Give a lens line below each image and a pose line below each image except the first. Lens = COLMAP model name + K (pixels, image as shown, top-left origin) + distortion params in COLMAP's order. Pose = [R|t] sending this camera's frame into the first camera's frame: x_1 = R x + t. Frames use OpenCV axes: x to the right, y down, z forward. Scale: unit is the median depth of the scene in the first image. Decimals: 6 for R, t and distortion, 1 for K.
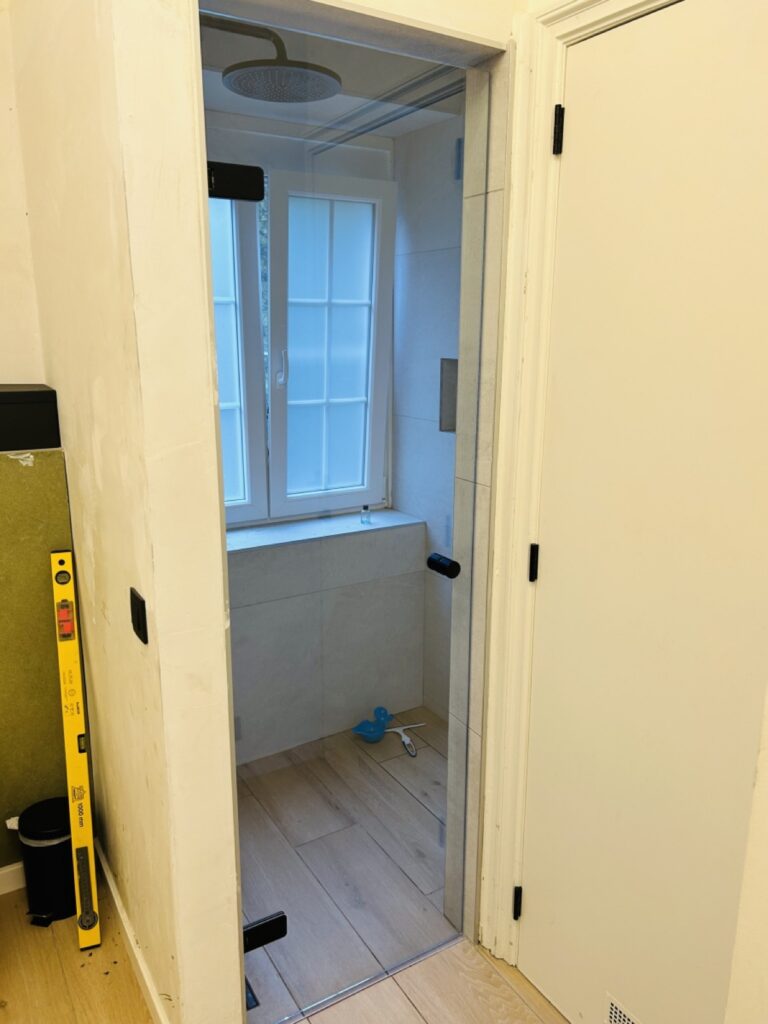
lens RADIAL K [[770.9, 0, 384.0], [0, 770.9, 512.0], [0, 0, 1]] dist [0.080049, -0.105995]
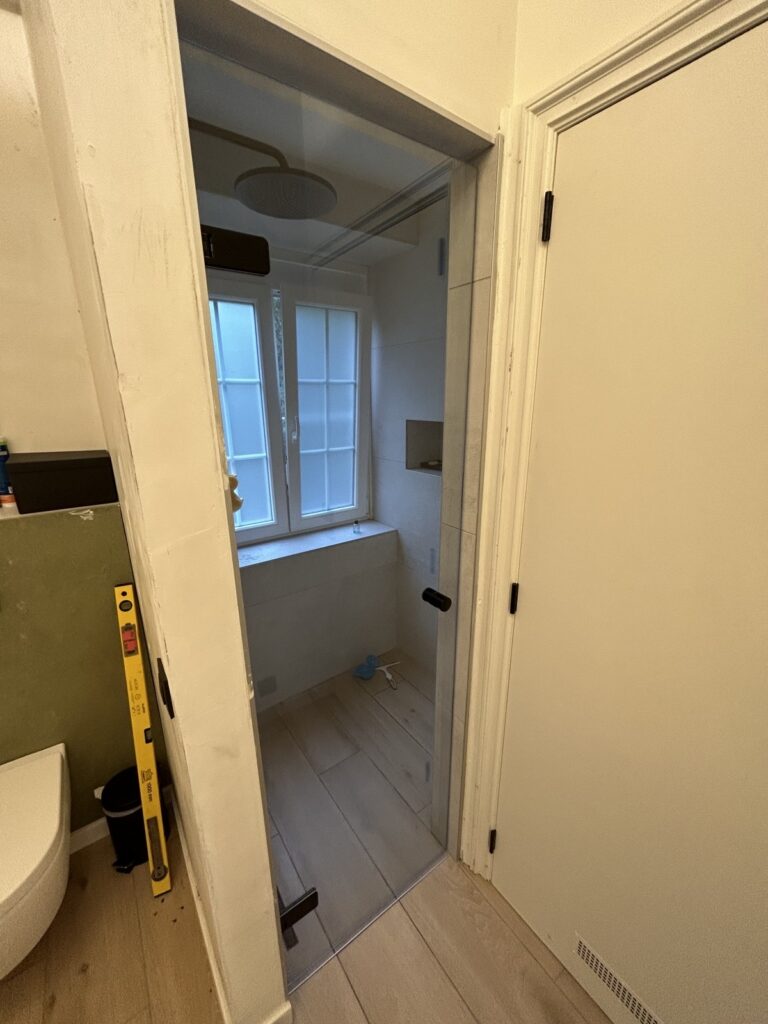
lens RADIAL K [[412.6, 0, 384.0], [0, 412.6, 512.0], [0, 0, 1]] dist [0.001190, 0.000041]
pose [[0.996823, -0.033563, 0.072230, -0.041582], [0.030561, 0.998639, 0.042272, -0.085163], [-0.073550, -0.039930, 0.996492, 0.323407]]
